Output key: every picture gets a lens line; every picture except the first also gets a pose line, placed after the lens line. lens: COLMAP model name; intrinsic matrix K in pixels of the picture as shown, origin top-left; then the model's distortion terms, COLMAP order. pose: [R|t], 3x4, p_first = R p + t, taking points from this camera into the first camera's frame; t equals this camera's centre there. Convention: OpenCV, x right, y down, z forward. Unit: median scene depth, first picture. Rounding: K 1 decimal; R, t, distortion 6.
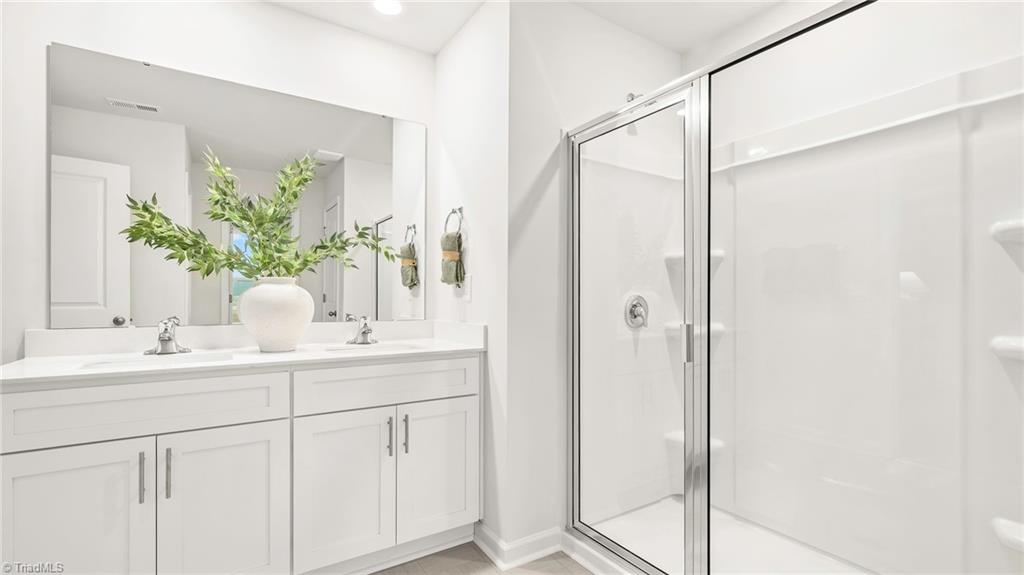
lens RADIAL K [[454.5, 0, 512.9], [0, 454.5, 291.8], [0, 0, 1]] dist [0.001595, -0.000607]
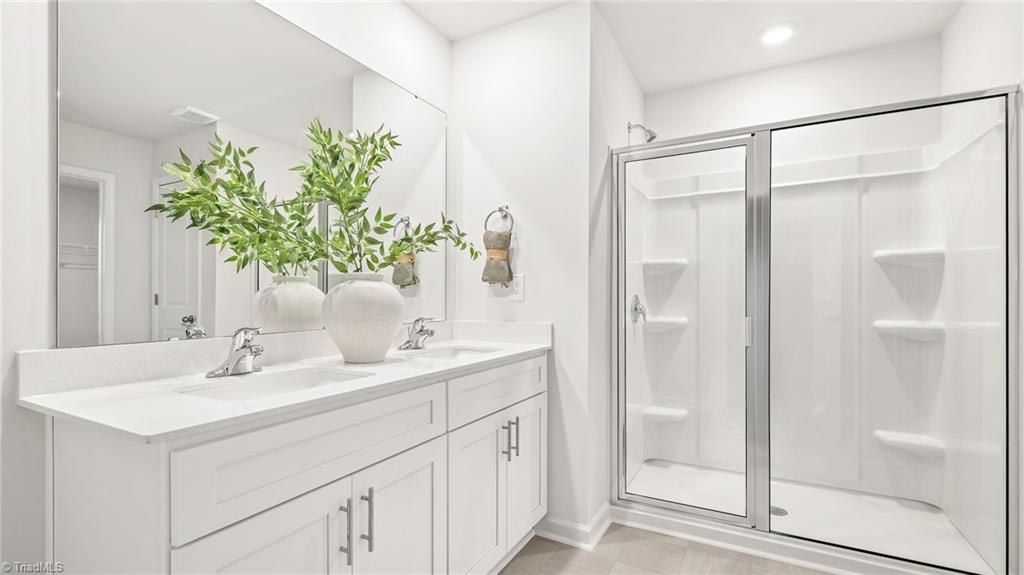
lens RADIAL K [[454.5, 0, 505.6], [0, 454.5, 294.0], [0, 0, 1]] dist [0.001595, -0.000607]
pose [[0.880603, 0.002053, 0.473850, -0.661962], [-0.003160, 0.999994, 0.001538, 0.004430], [-0.473844, -0.002852, 0.880604, 0.138887]]
